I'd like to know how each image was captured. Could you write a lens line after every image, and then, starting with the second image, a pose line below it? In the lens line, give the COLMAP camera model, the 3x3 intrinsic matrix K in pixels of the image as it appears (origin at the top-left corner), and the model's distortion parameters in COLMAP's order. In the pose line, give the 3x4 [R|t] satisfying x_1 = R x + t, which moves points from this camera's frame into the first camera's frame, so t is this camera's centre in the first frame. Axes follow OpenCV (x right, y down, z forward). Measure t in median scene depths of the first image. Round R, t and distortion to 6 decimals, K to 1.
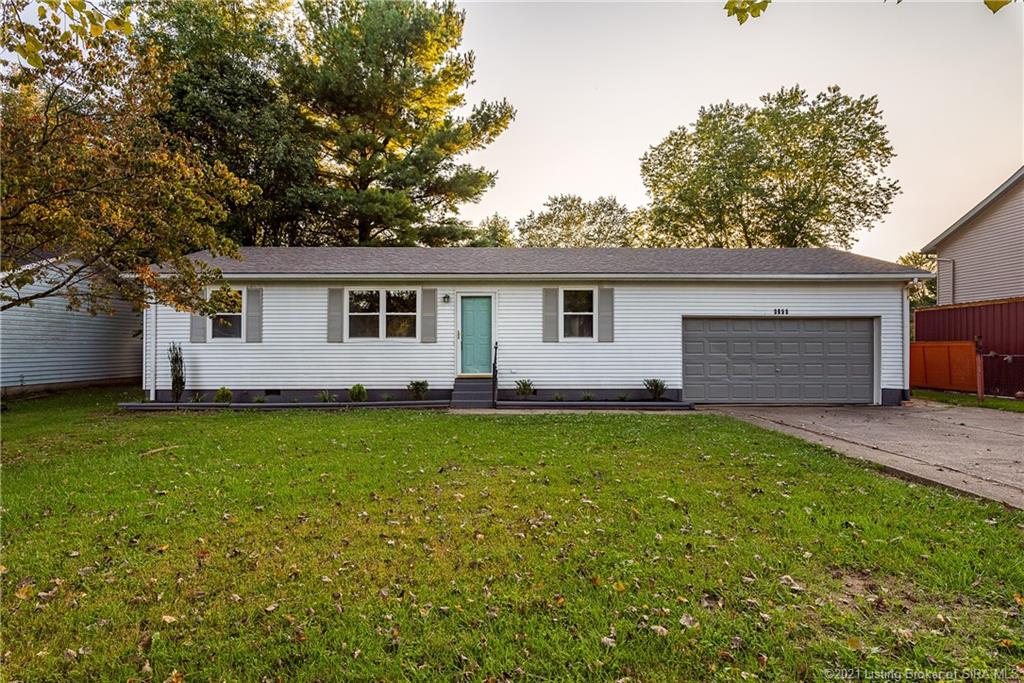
lens RADIAL K [[499.5, 0, 516.4], [0, 499.5, 340.7], [0, 0, 1]] dist [0.004037, 0.000348]
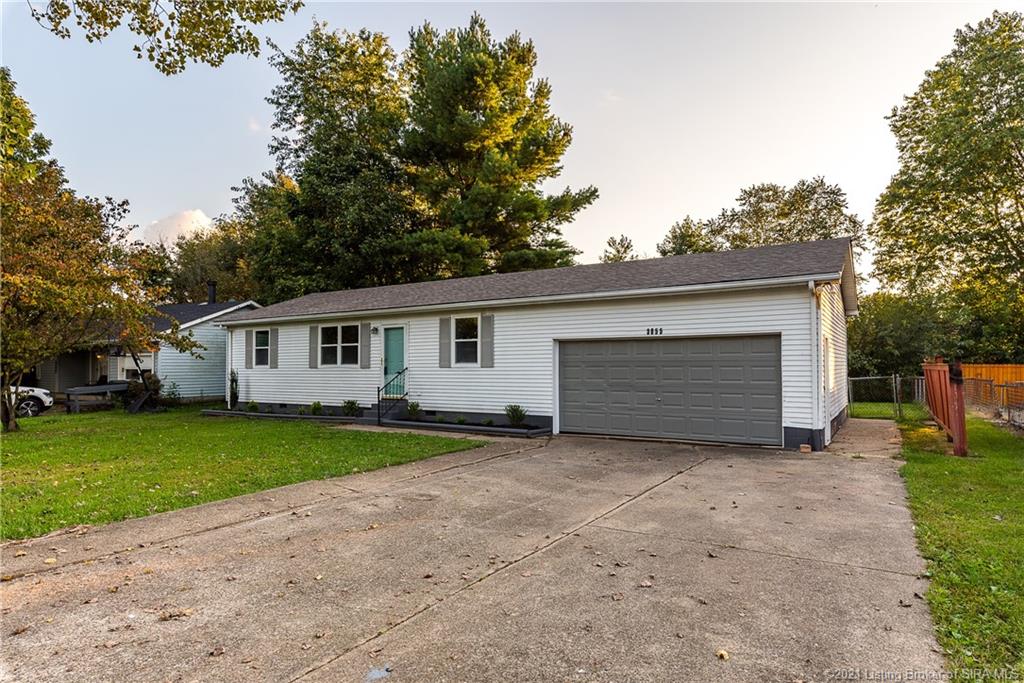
lens RADIAL K [[577.8, 0, 536.9], [0, 577.8, 365.9], [0, 0, 1]] dist [-0.002667, -0.000291]
pose [[0.851472, -0.004184, -0.524383, 0.890315], [0.006055, 0.999980, 0.001854, -0.001861], [0.524365, -0.004754, 0.851480, 0.041772]]
